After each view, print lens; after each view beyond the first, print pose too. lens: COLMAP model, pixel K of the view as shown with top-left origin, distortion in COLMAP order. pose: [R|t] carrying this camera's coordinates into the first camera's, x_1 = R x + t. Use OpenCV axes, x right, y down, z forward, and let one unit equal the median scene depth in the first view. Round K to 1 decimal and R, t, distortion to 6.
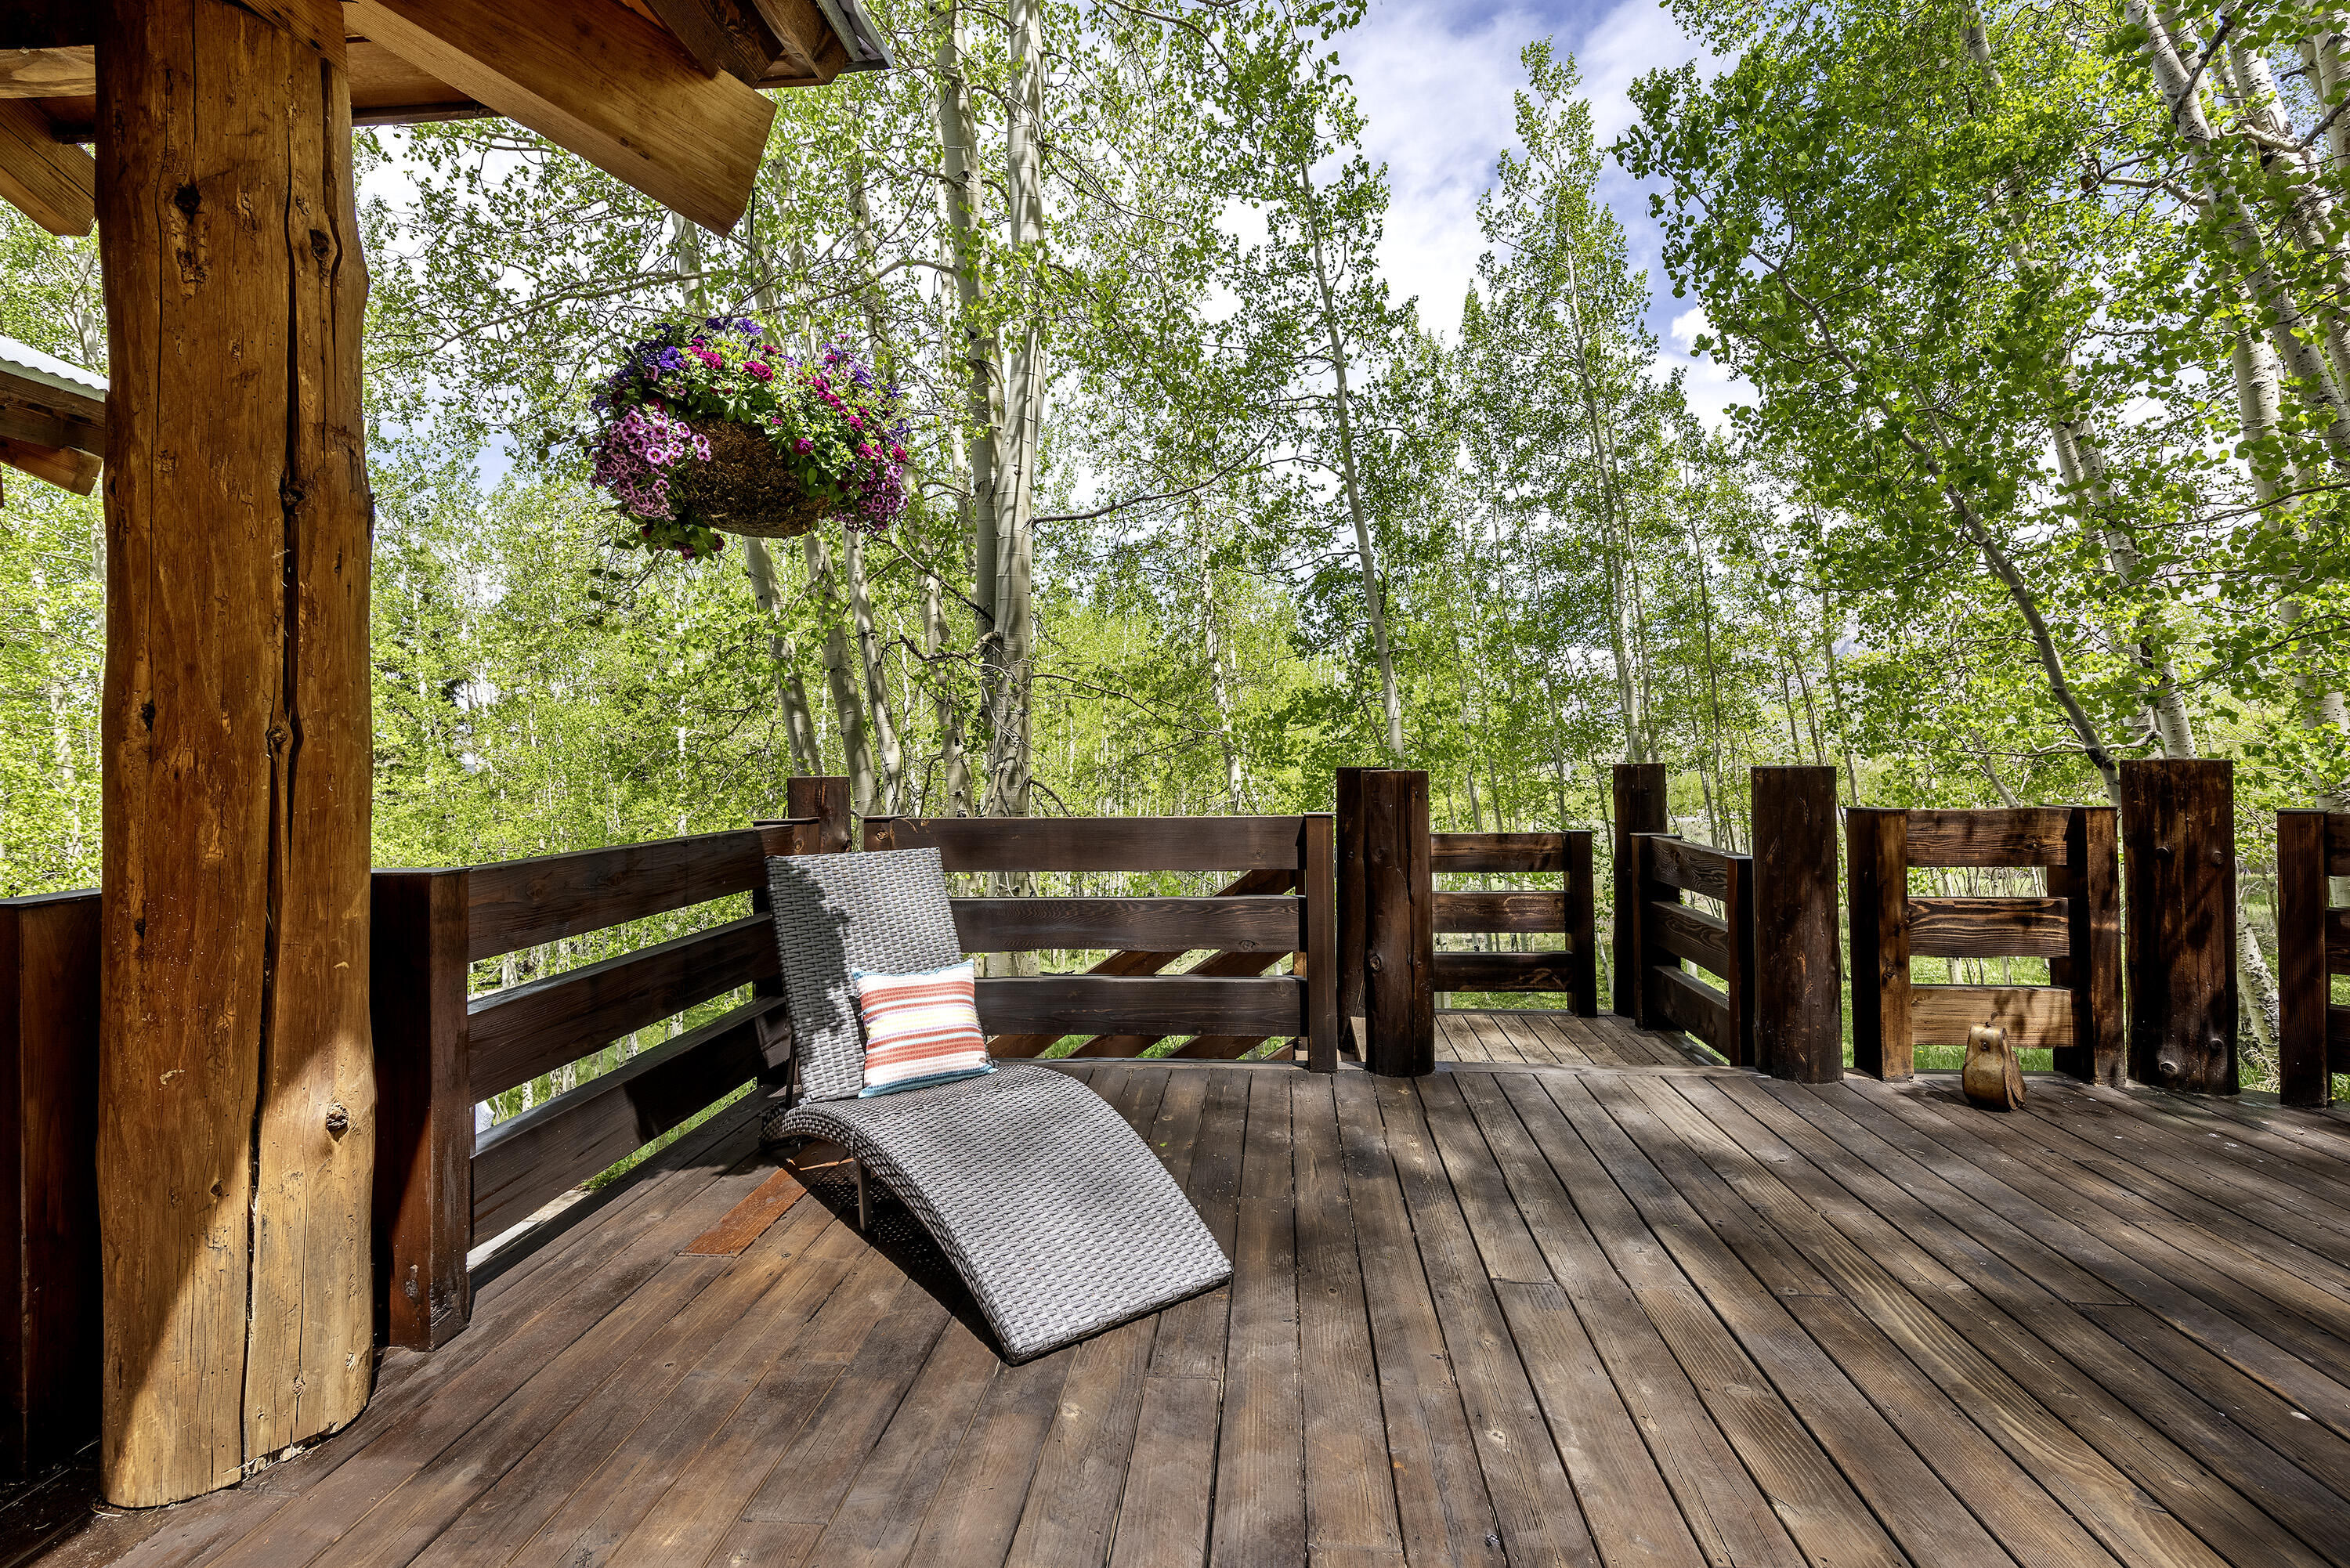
lens RADIAL K [[1037.4, 0, 1183.9], [0, 1037.4, 780.4], [0, 0, 1]] dist [0.020737, -0.006258]
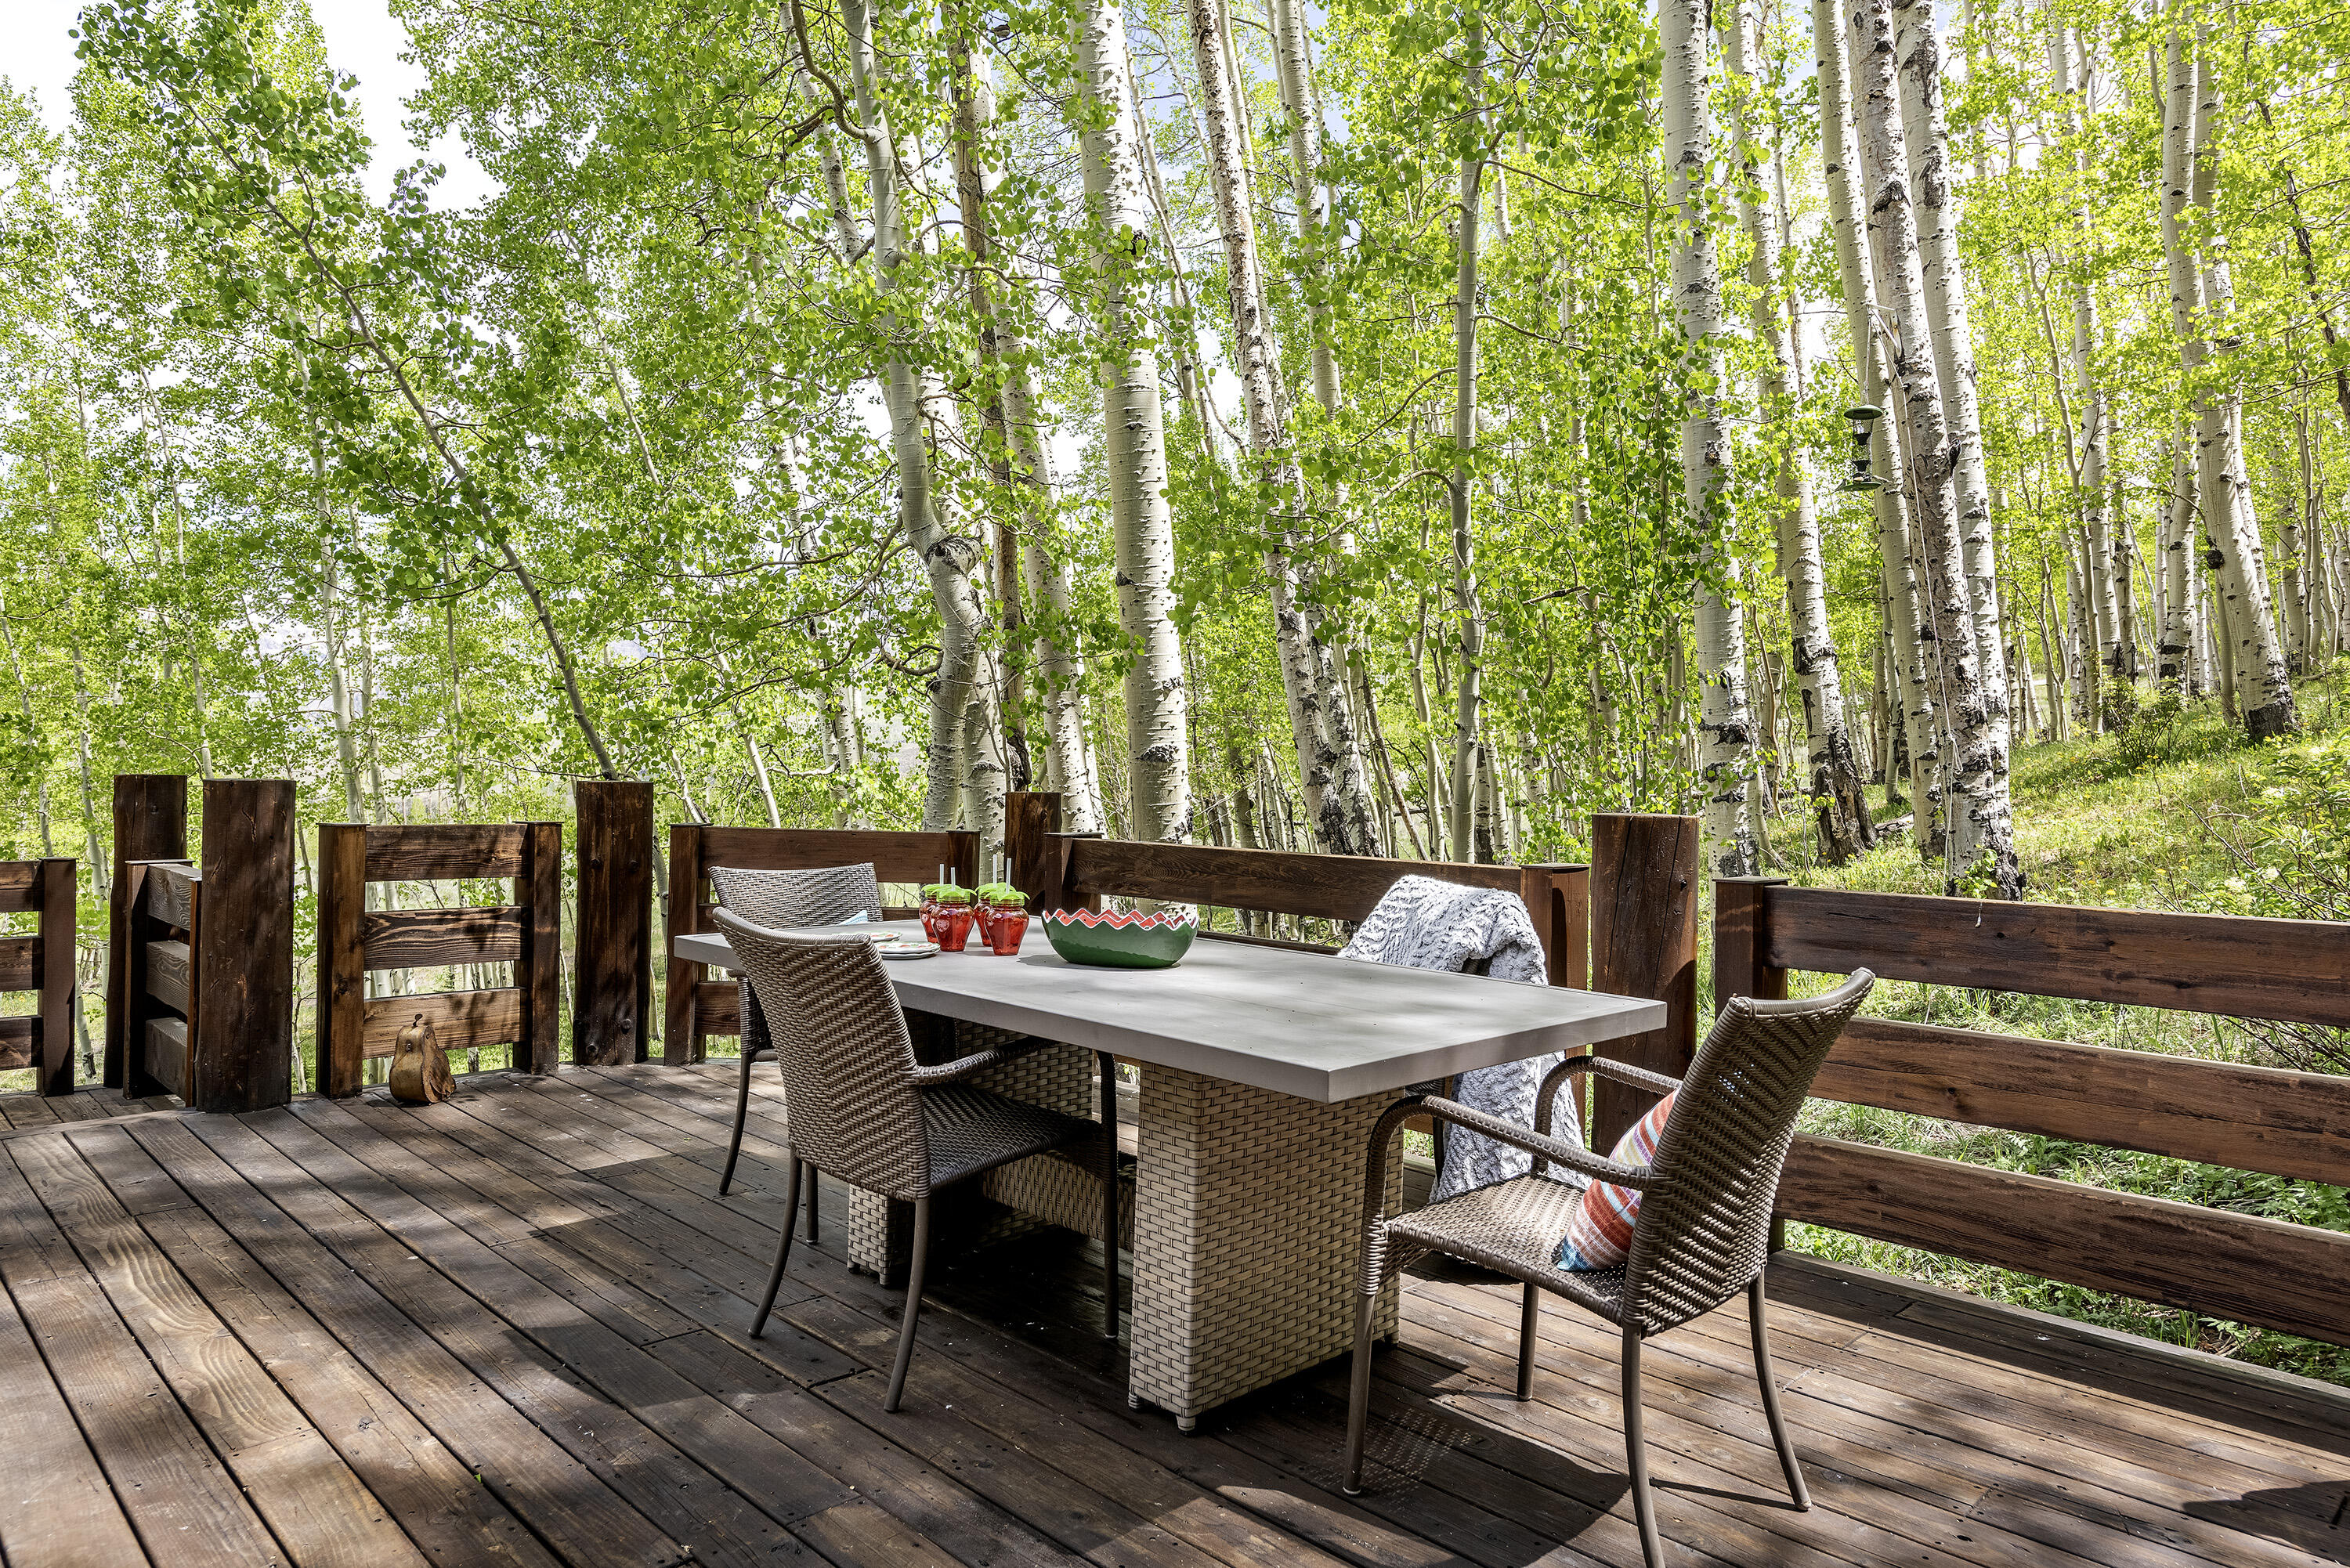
lens RADIAL K [[1443.4, 0, 1168.4], [0, 1443.4, 788.2], [0, 0, 1]] dist [0.031048, -0.024889]
pose [[0.647553, 0.019200, 0.761778, 0.124327], [-0.009002, 0.999806, -0.017547, 0.010445], [-0.761967, 0.004505, 0.647600, -0.486721]]
